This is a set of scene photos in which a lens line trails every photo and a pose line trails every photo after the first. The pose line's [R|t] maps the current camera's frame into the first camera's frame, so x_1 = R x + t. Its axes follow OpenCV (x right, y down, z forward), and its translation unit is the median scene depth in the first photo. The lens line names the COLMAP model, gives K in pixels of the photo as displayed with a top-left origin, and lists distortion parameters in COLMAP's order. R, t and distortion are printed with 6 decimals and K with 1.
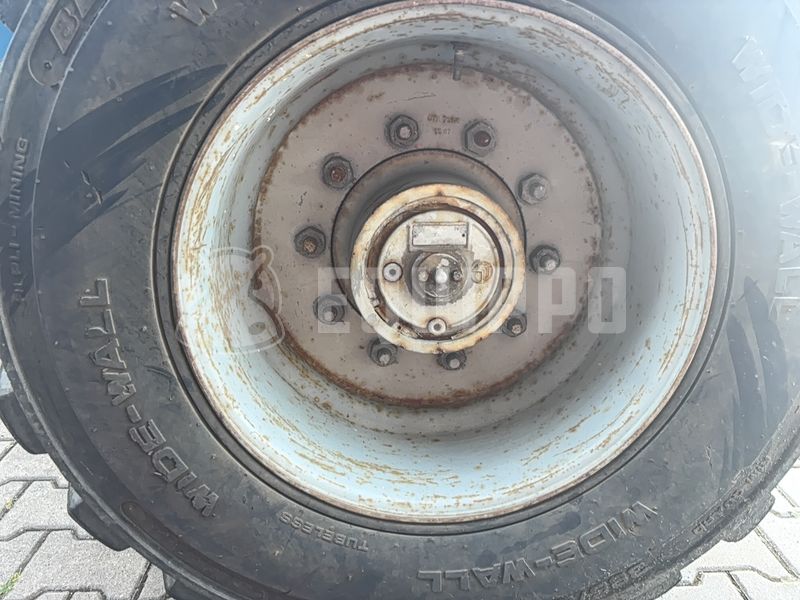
lens RADIAL K [[622.1, 0, 401.4], [0, 622.1, 303.7], [0, 0, 1]] dist [0.004365, -0.003406]
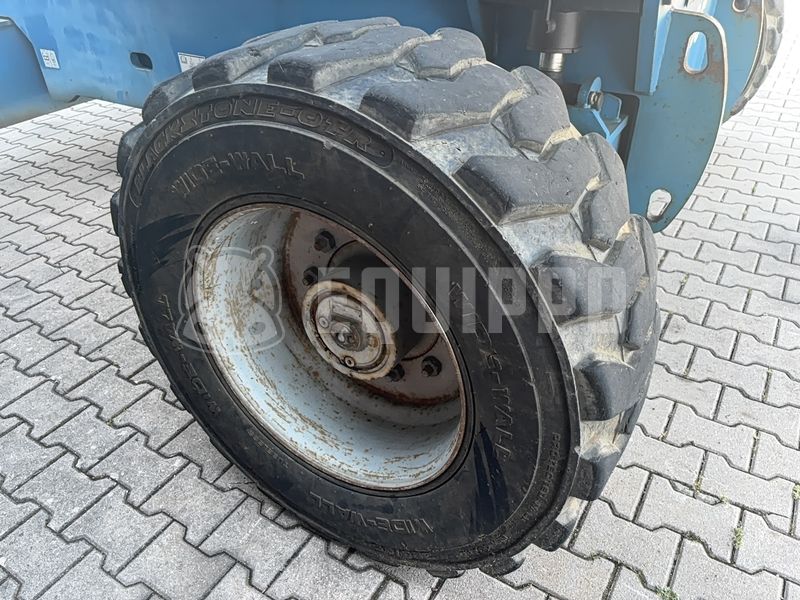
lens RADIAL K [[636.0, 0, 412.8], [0, 636.0, 295.3], [0, 0, 1]] dist [0.004977, -0.000393]
pose [[0.822688, 0.306395, -0.478860, 0.914352], [-0.171601, 0.936881, 0.304644, -0.639807], [0.541976, -0.168454, 0.823338, -0.183521]]
